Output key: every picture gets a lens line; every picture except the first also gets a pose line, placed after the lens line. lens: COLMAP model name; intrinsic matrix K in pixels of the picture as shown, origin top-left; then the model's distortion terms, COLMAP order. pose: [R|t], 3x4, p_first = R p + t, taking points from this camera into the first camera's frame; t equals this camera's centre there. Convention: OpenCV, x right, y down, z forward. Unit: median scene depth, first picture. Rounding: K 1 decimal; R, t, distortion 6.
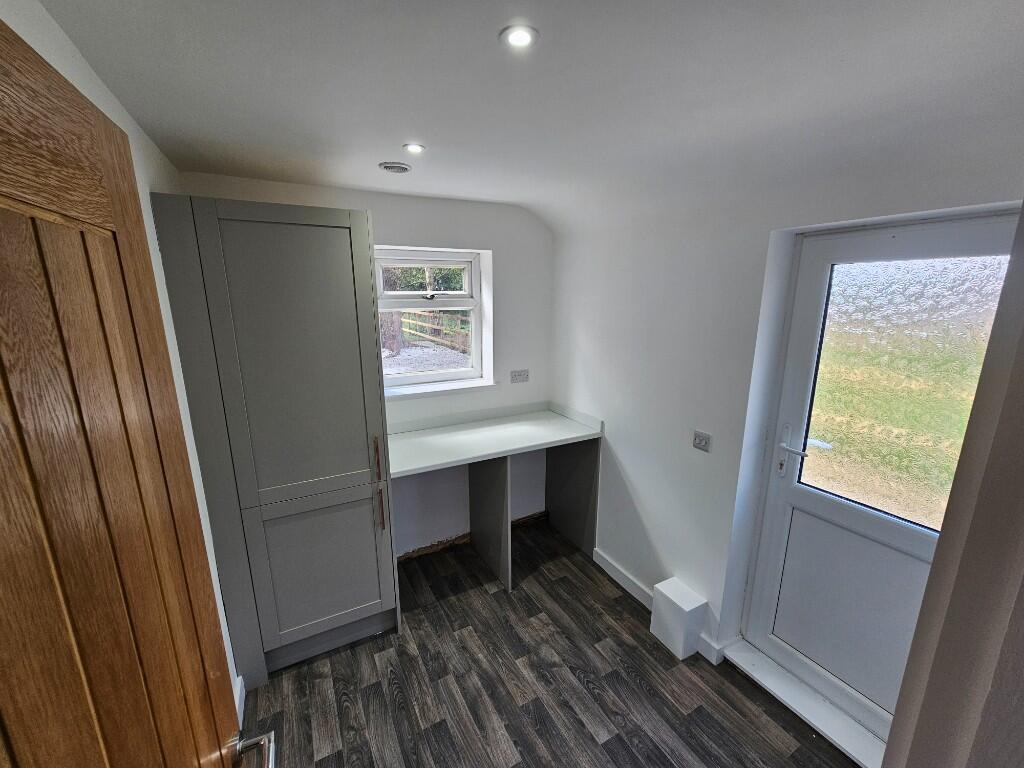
lens RADIAL K [[412.5, 0, 509.9], [0, 412.5, 383.4], [0, 0, 1]] dist [0.000407, -0.000102]
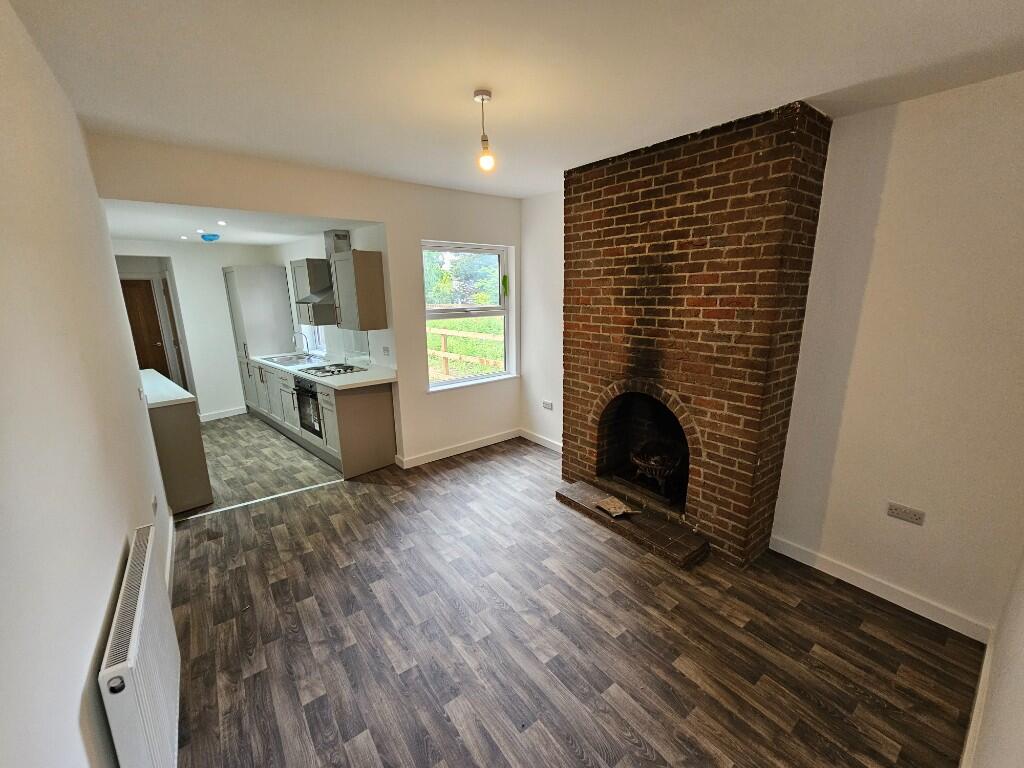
lens RADIAL K [[412.5, 0, 510.1], [0, 412.5, 383.4], [0, 0, 1]] dist [0.000407, -0.000102]
pose [[-0.990619, 0.045593, -0.128823, -0.270420], [-0.014641, 0.901862, 0.431776, -0.397058], [0.135867, 0.429612, -0.892734, 1.696621]]
